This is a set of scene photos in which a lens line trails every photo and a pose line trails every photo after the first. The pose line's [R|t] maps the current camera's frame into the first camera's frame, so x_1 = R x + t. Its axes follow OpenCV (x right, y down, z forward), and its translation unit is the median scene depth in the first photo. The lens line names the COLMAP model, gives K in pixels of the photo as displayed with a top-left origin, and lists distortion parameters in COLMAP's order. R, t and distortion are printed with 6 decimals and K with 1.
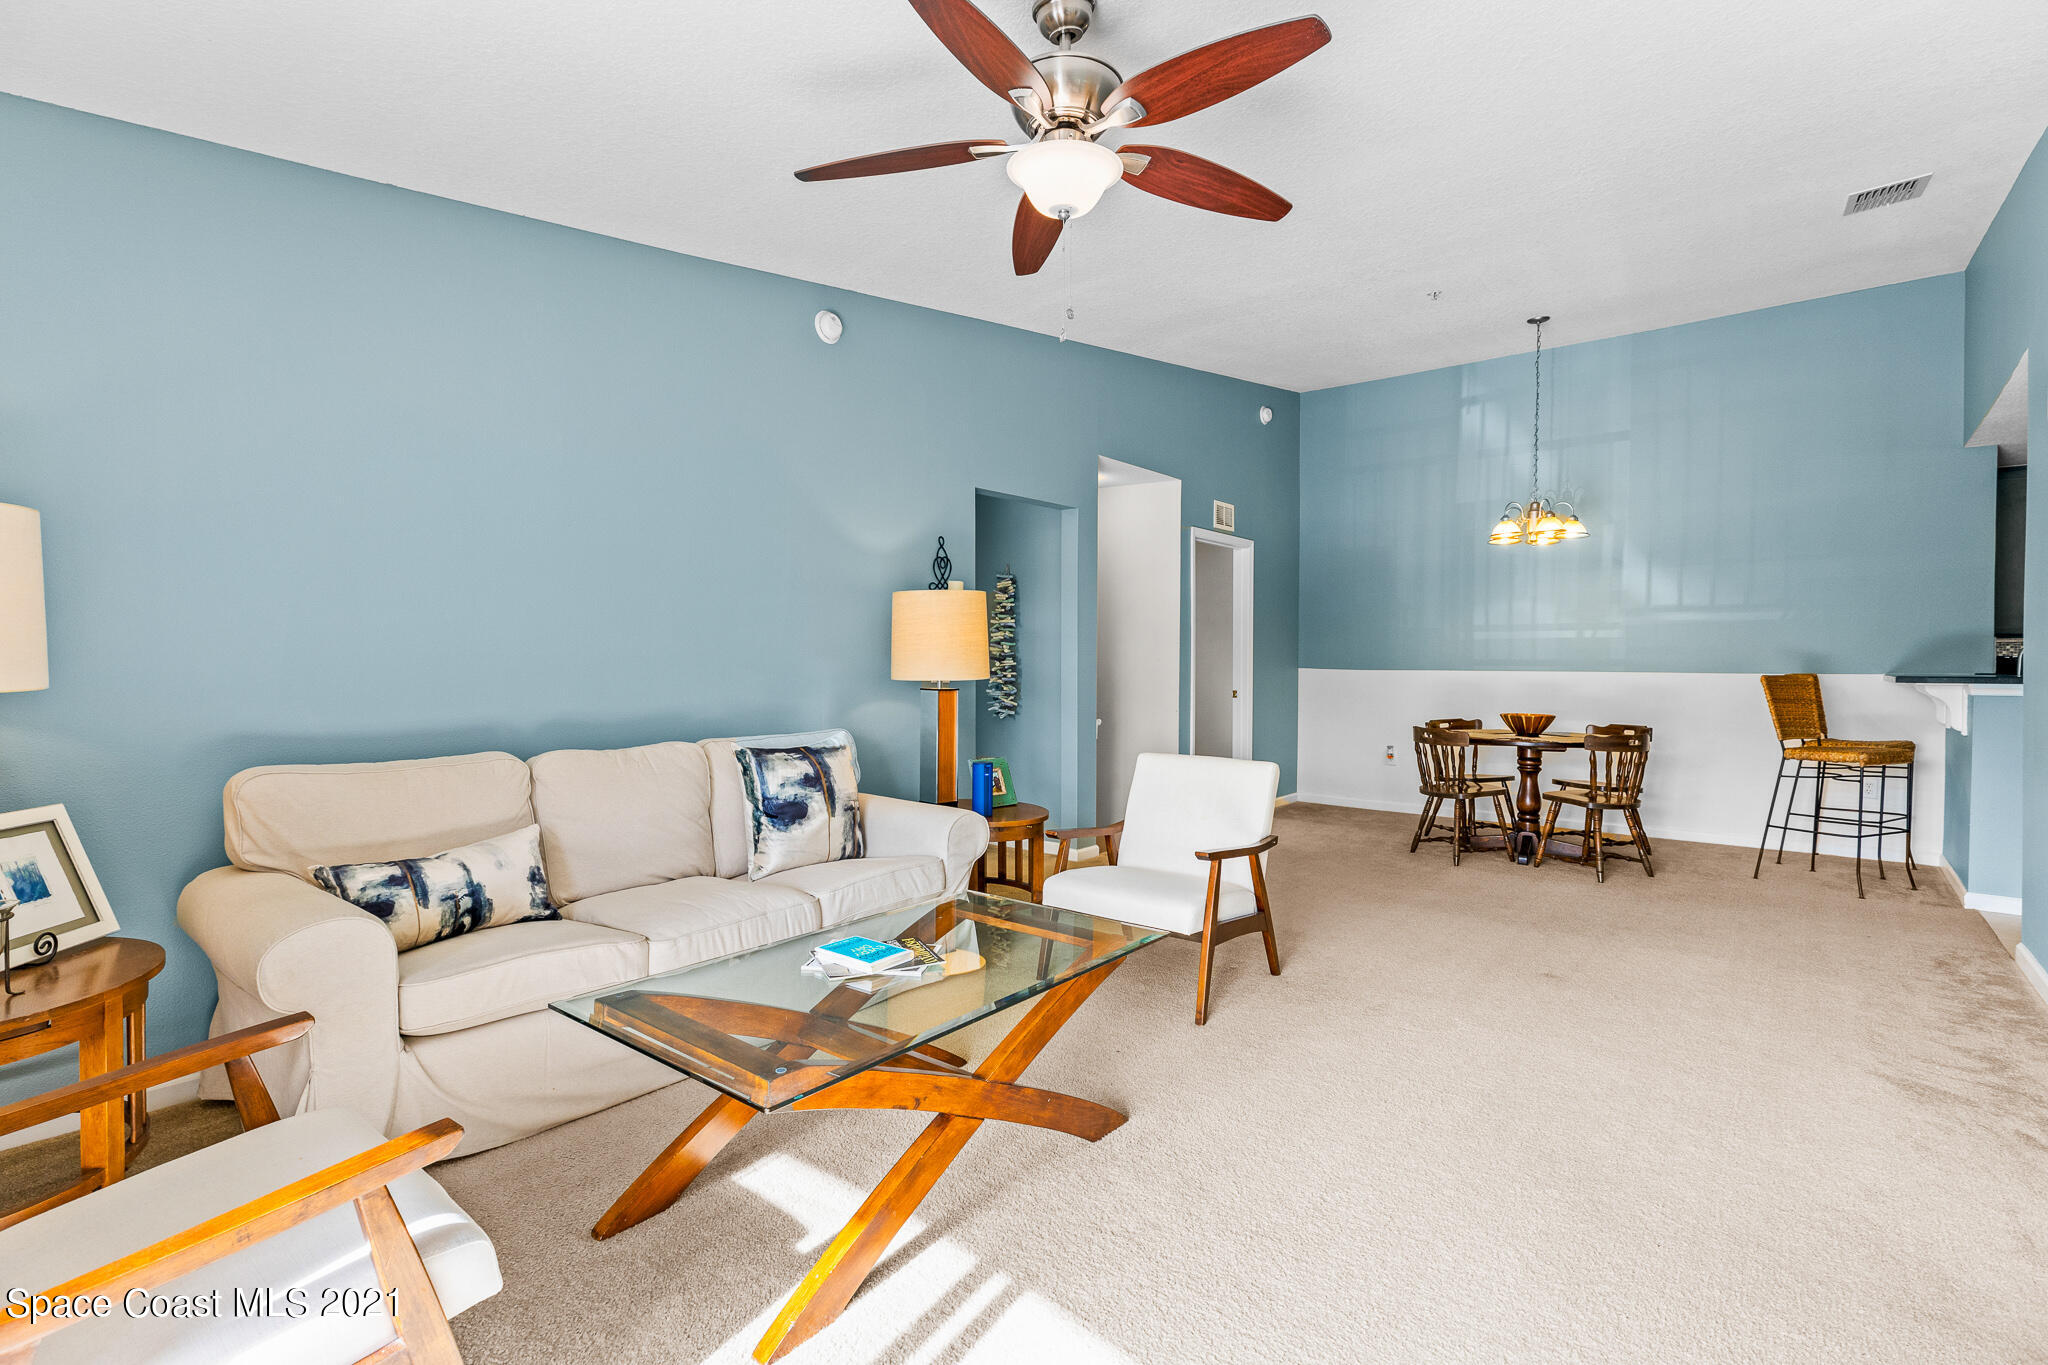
lens RADIAL K [[915.4, 0, 1023.0], [0, 915.4, 672.8], [0, 0, 1]] dist [0.002062, -0.000110]
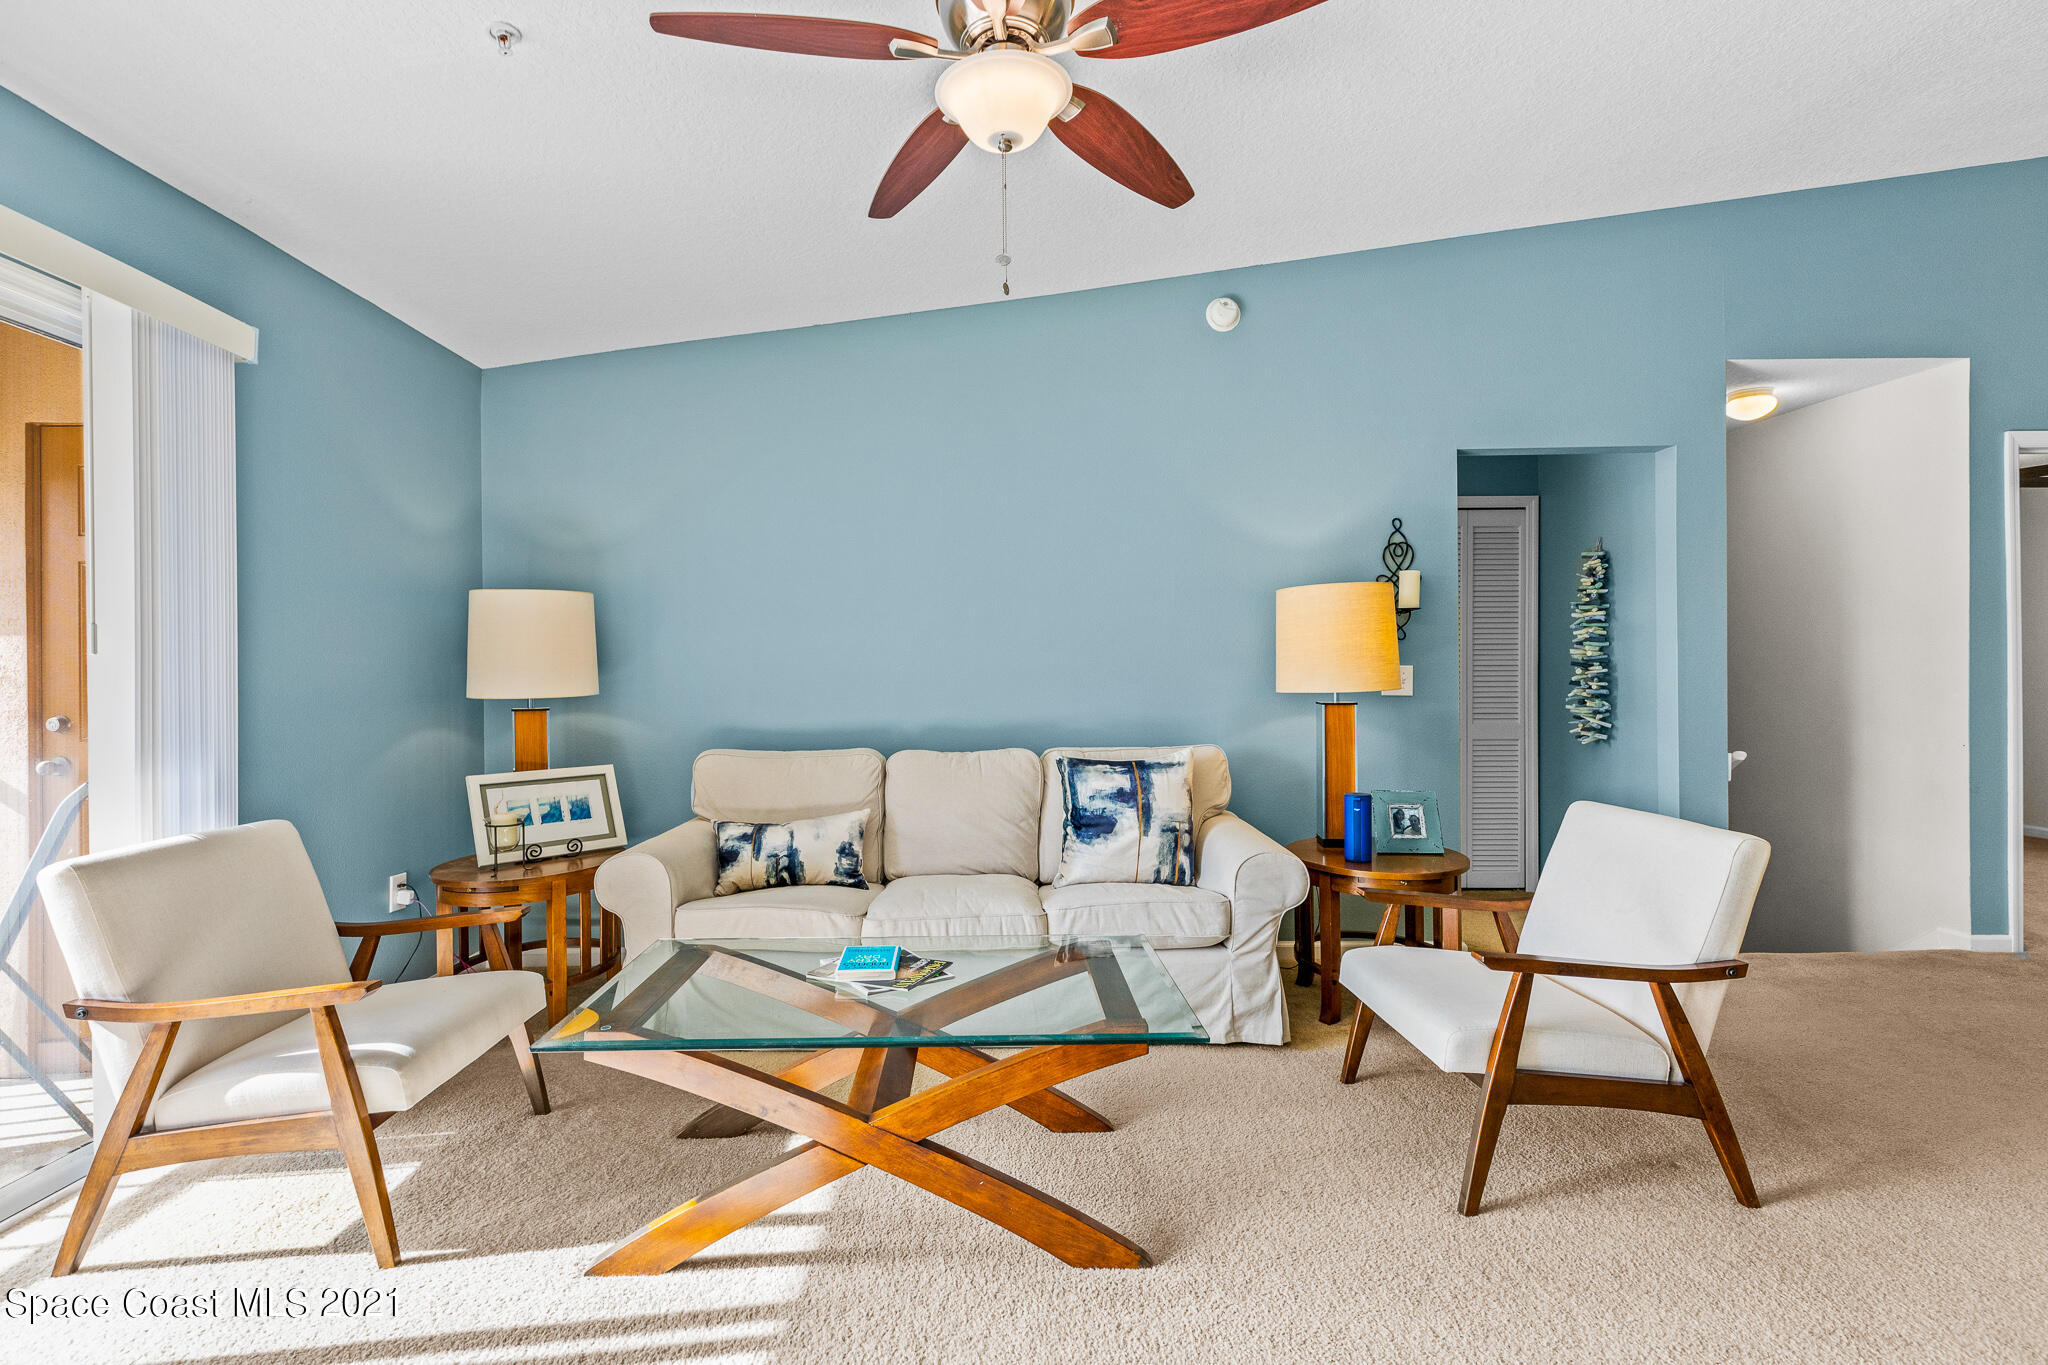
lens RADIAL K [[919.0, 0, 1025.8], [0, 919.0, 677.2], [0, 0, 1]] dist [0.003387, -0.000031]
pose [[0.657883, -0.009481, -0.753060, 0.438414], [0.003559, 0.999949, -0.009480, 0.001432], [0.753111, 0.003557, 0.657883, 0.286783]]
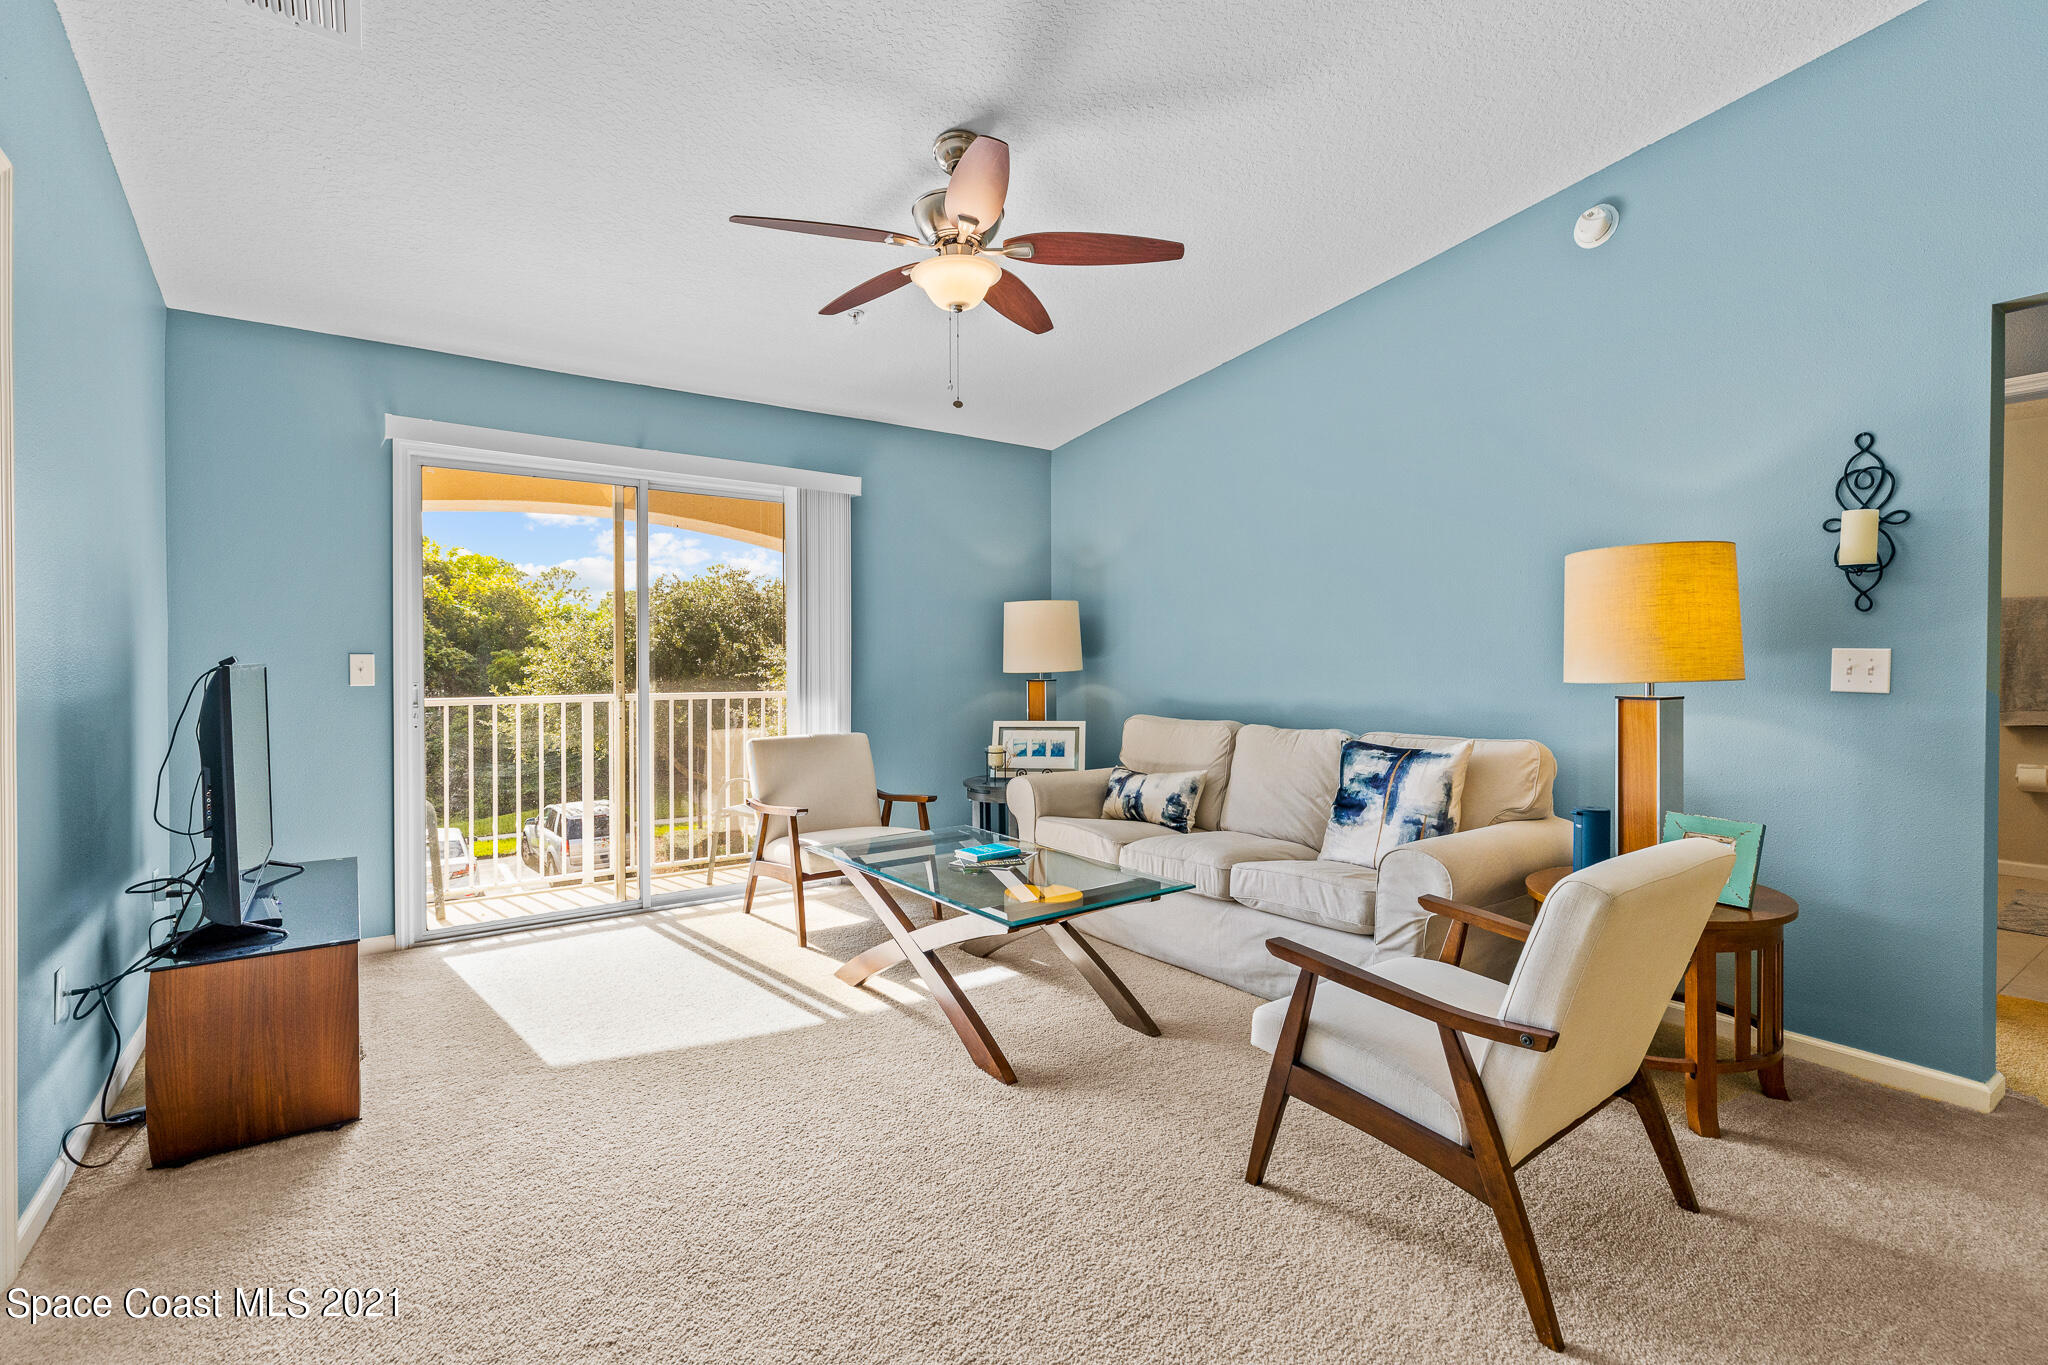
lens RADIAL K [[960.5, 0, 1059.2], [0, 960.5, 662.0], [0, 0, 1]] dist [0.003616, 0.000218]
pose [[-0.221988, -0.000971, -0.975049, 0.837583], [-0.008346, 0.999965, 0.000904, -0.005899], [0.975014, 0.008338, -0.221988, 0.910939]]
